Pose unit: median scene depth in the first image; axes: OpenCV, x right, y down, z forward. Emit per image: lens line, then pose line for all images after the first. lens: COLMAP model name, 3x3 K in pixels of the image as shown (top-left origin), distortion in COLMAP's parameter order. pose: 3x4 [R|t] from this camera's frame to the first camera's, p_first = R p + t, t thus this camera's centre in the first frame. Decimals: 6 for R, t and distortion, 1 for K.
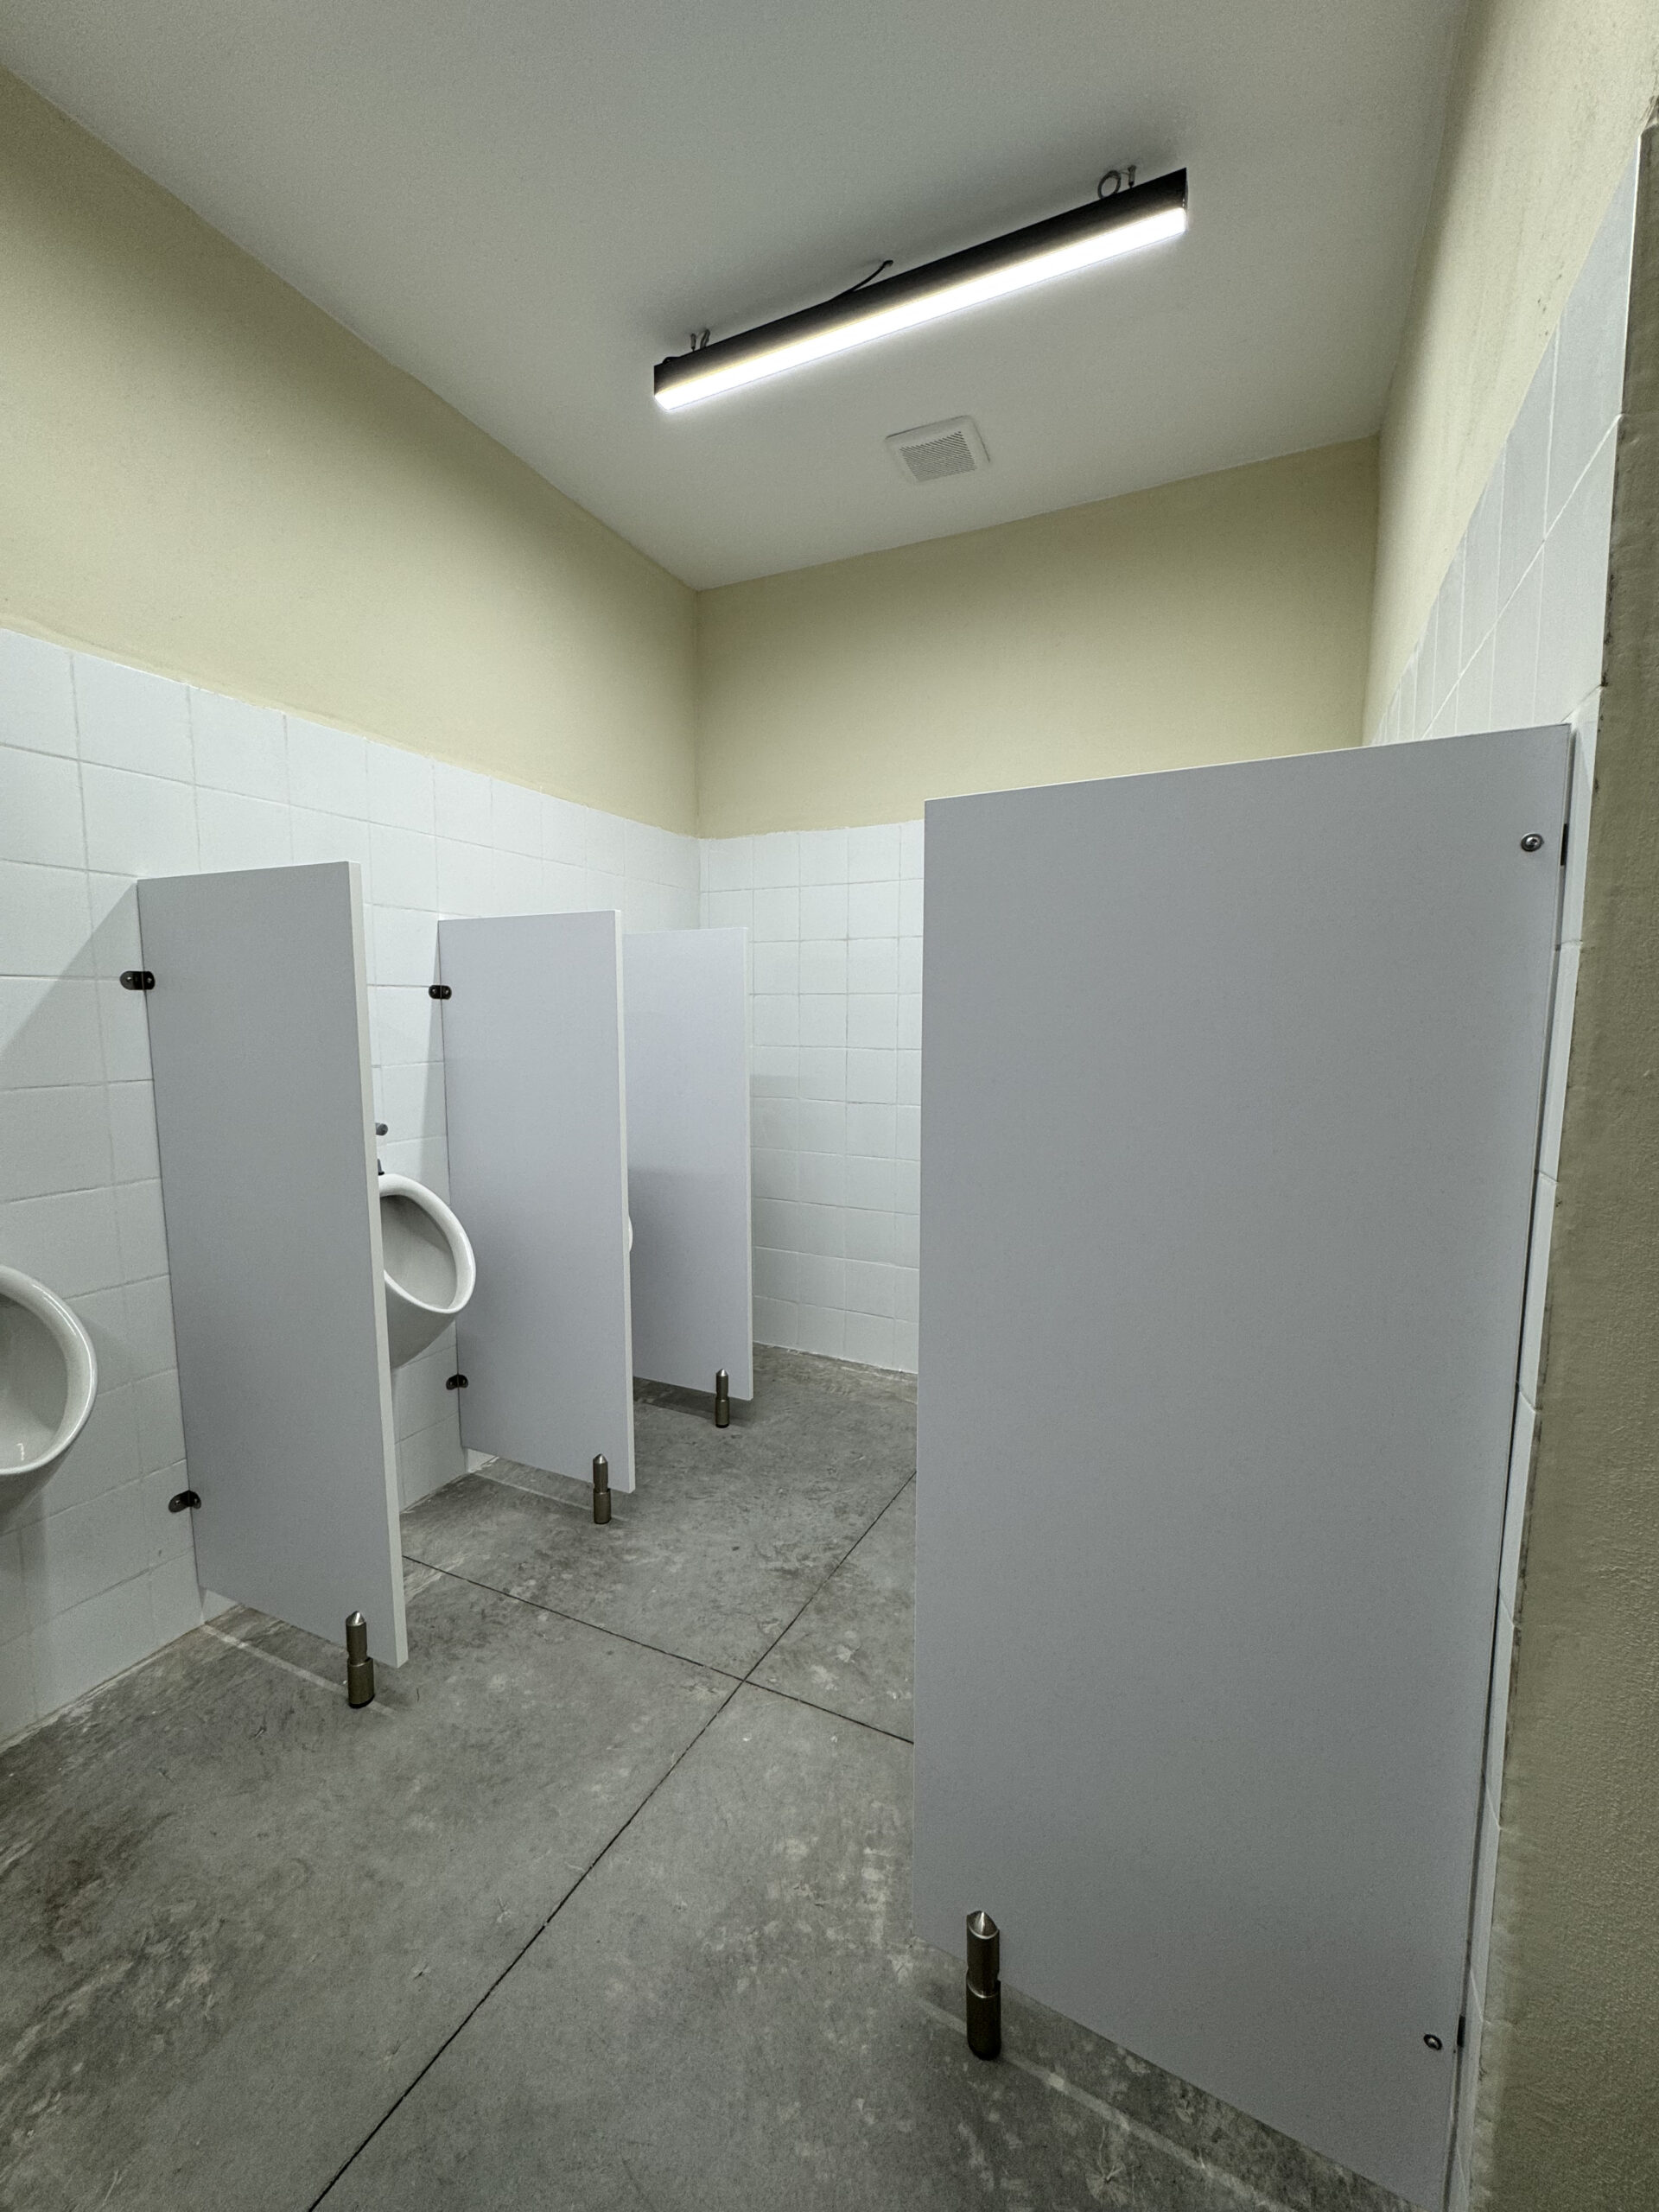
lens RADIAL K [[884.2, 0, 831.1], [0, 884.2, 1108.4], [0, 0, 1]] dist [-0.004538, 0.000966]
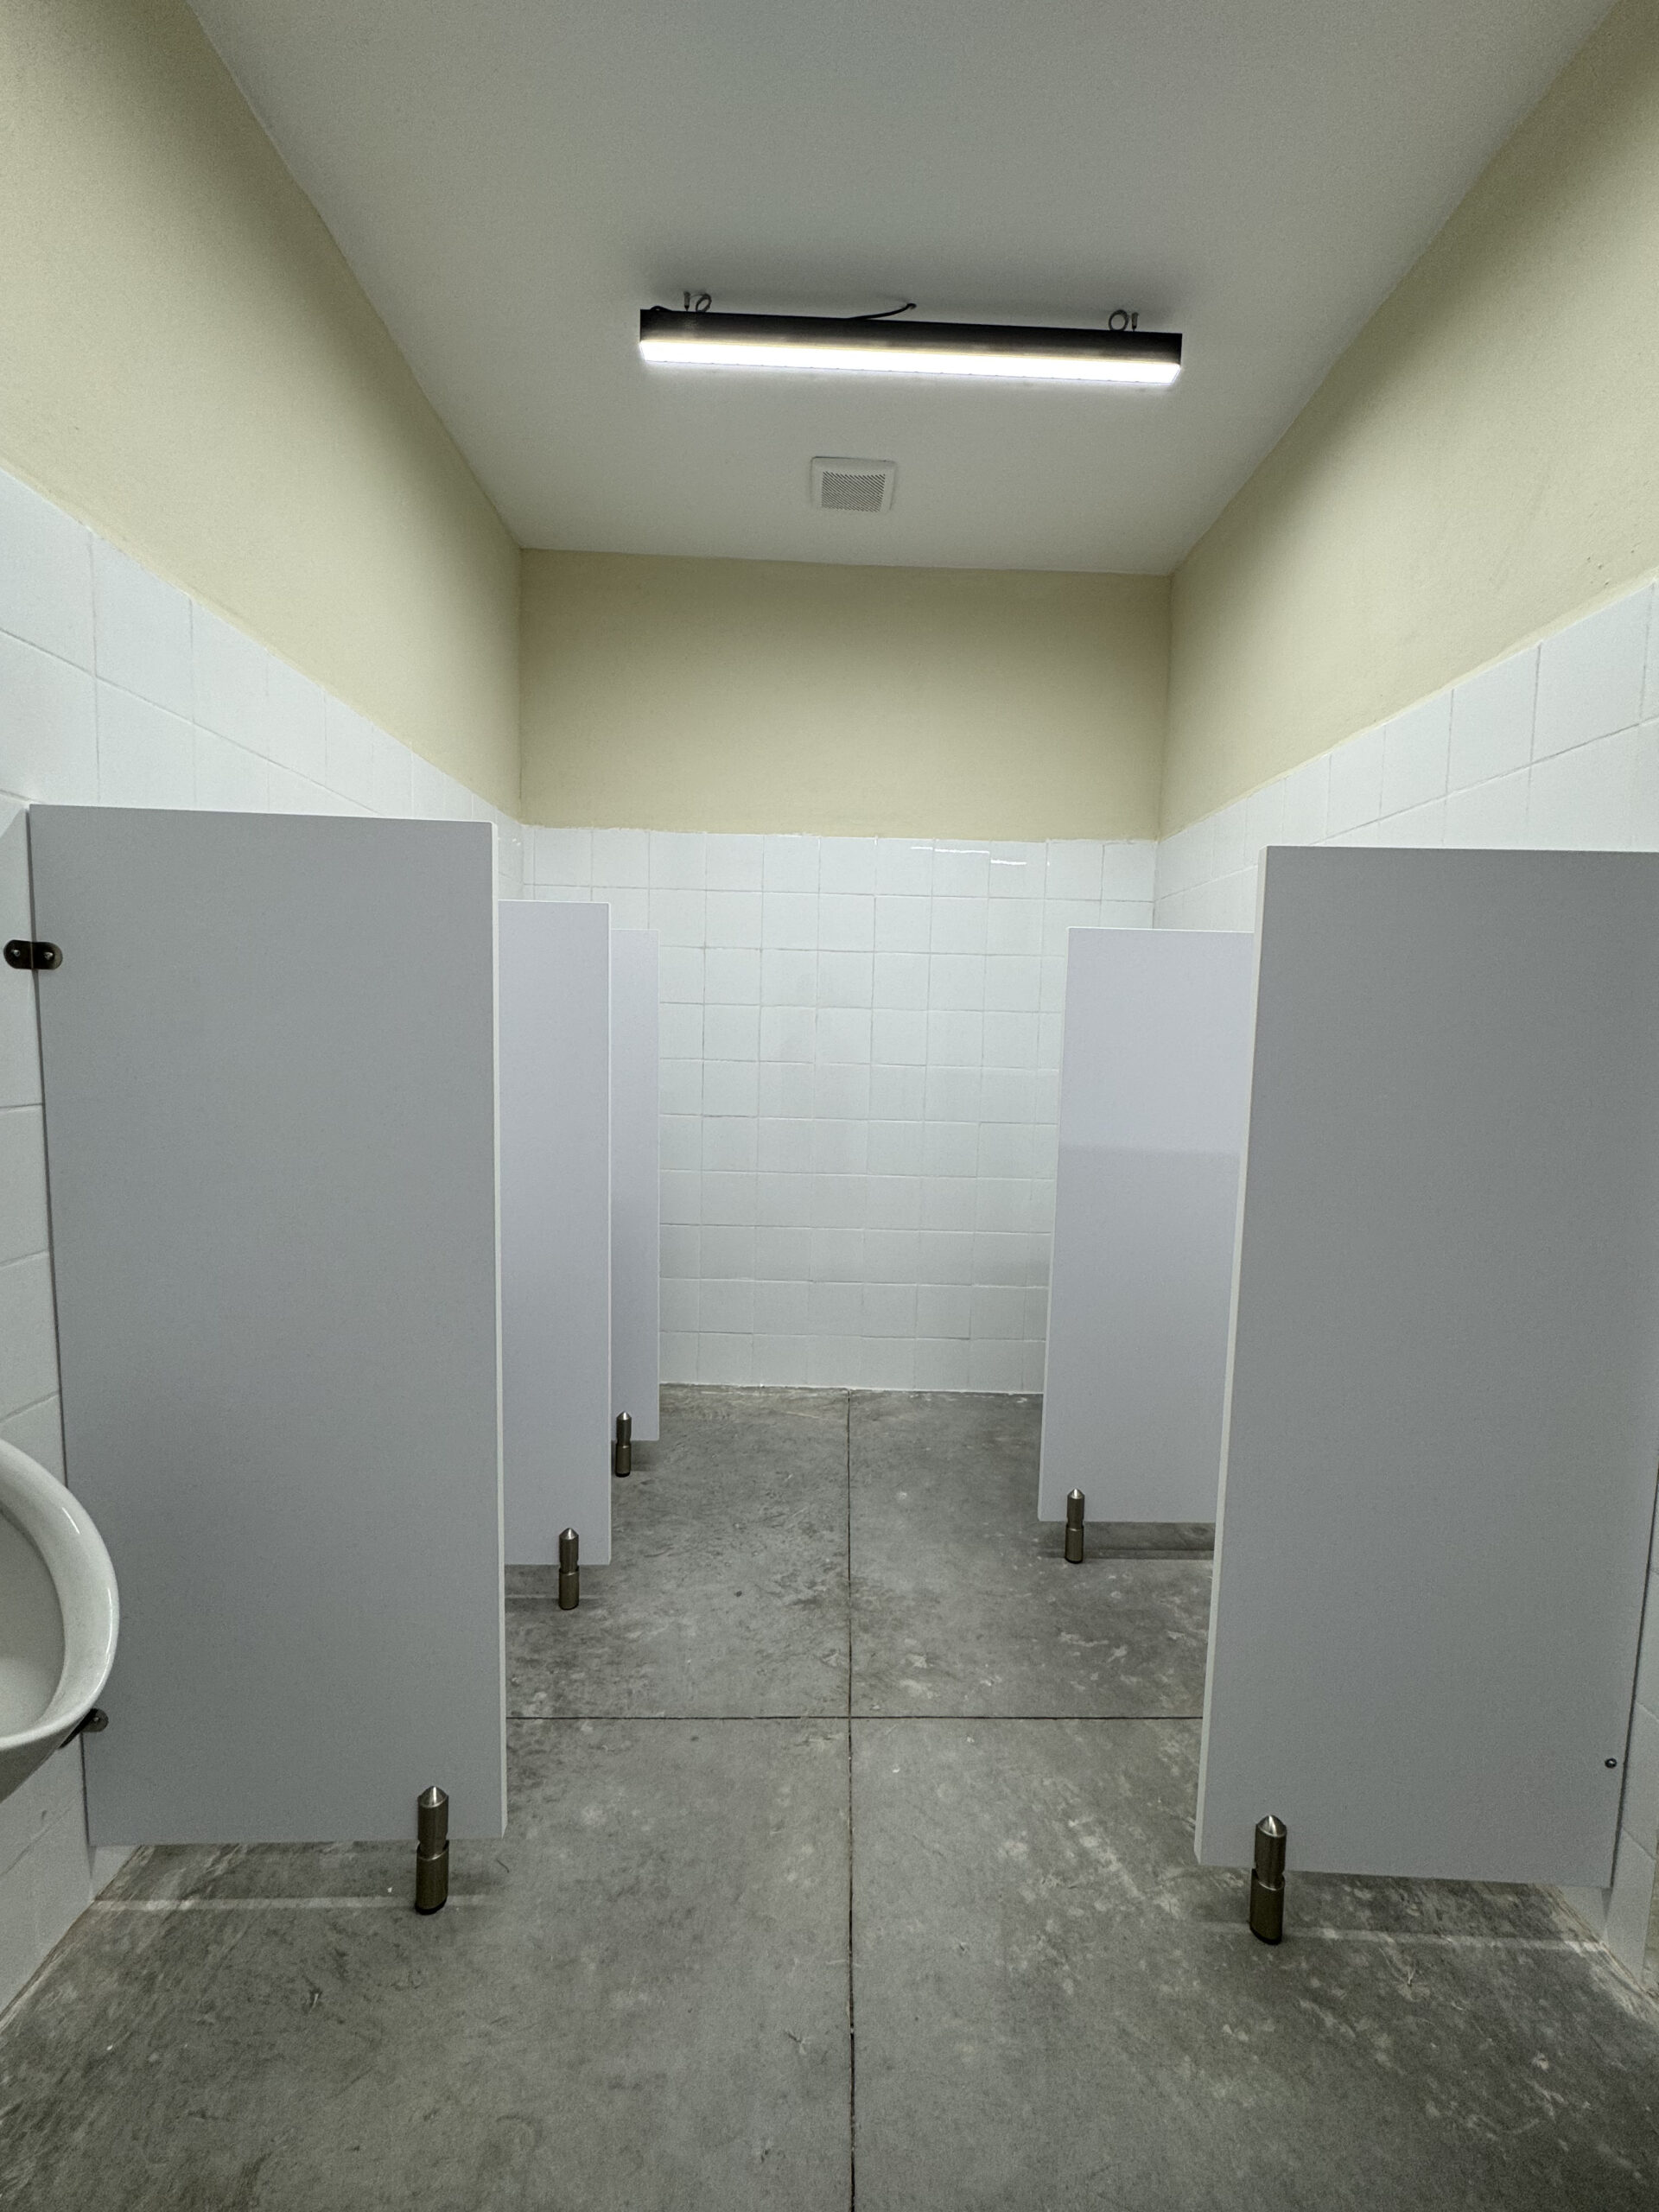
lens RADIAL K [[884.2, 0, 831.1], [0, 884.2, 1108.4], [0, 0, 1]] dist [-0.004538, 0.000966]
pose [[0.894840, -0.019678, 0.445952, -0.548159], [0.025377, 0.999655, -0.006811, -0.009928], [-0.445664, 0.017412, 0.895031, 0.139849]]
